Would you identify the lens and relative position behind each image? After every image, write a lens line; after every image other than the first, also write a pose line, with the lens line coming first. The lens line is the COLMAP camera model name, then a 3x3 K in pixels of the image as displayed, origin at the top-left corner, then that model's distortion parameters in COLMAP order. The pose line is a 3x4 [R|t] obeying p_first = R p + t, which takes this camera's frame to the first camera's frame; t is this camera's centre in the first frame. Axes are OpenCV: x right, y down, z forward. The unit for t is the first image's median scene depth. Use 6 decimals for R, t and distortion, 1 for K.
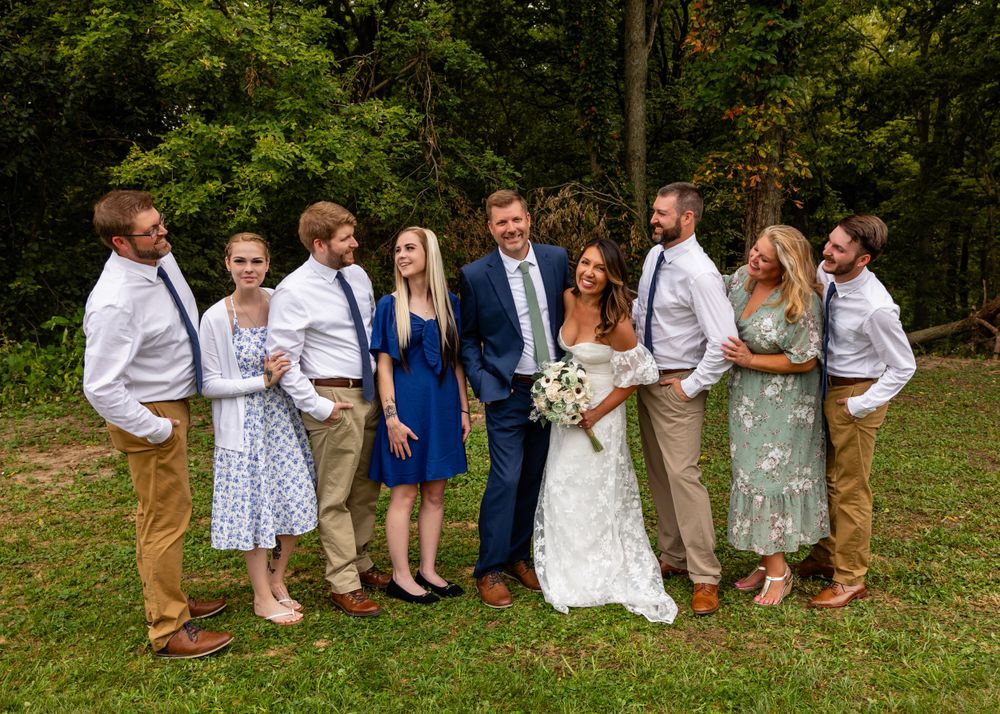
lens RADIAL K [[898.4, 0, 539.8], [0, 898.4, 355.9], [0, 0, 1]] dist [-0.012432, -0.009602]
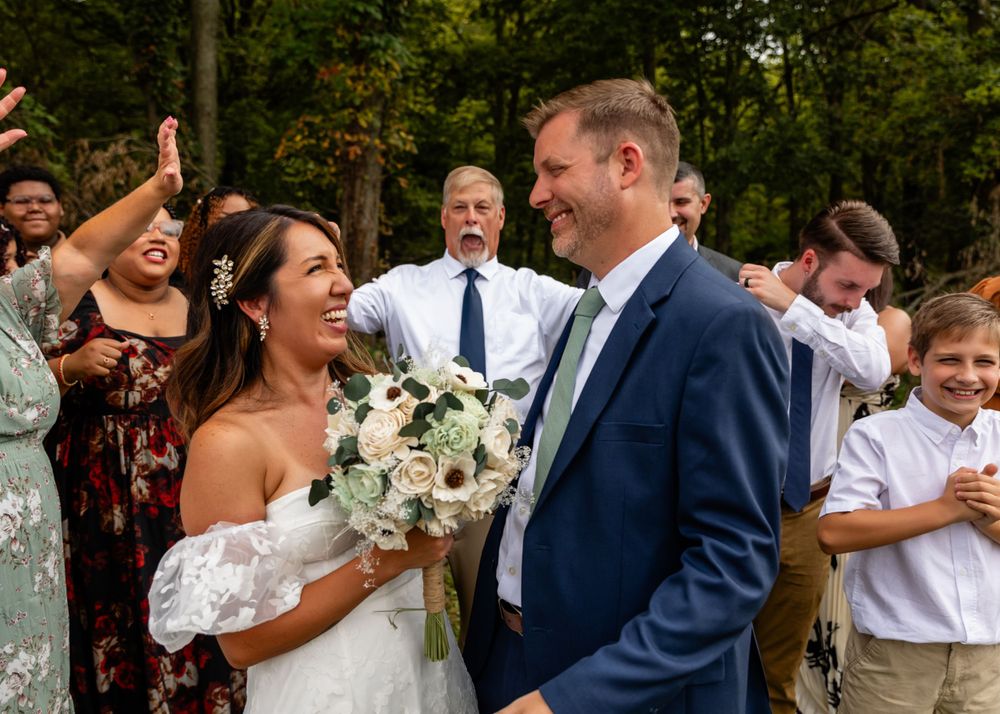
lens RADIAL K [[937.5, 0, 498.8], [0, 937.5, 346.8], [0, 0, 1]] dist [-0.000081, -0.003913]
pose [[0.911349, -0.003309, 0.411621, -0.006828], [-0.002945, 0.999890, 0.014558, -0.019852], [-0.411623, -0.014479, 0.911239, 0.108891]]
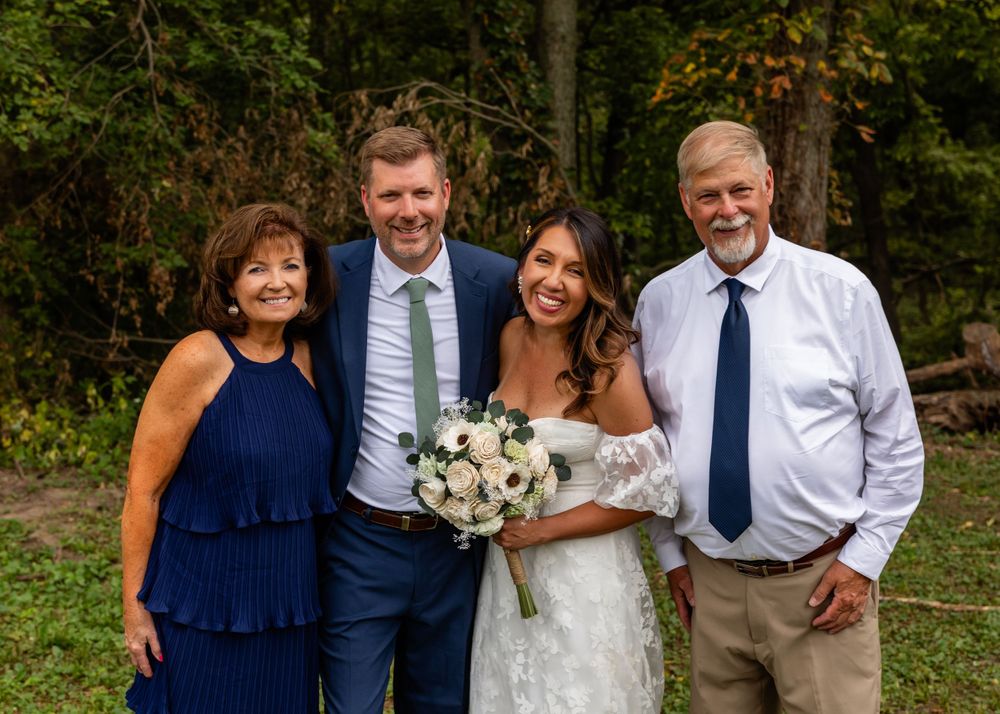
lens RADIAL K [[1633.9, 0, 471.4], [0, 1633.9, 322.1], [0, 0, 1]] dist [-0.040884, 0.196942]
pose [[0.998899, 0.015405, 0.044303, 0.025013], [-0.013470, 0.998956, -0.043653, -0.018245], [-0.044929, 0.043008, 0.998064, 0.088112]]
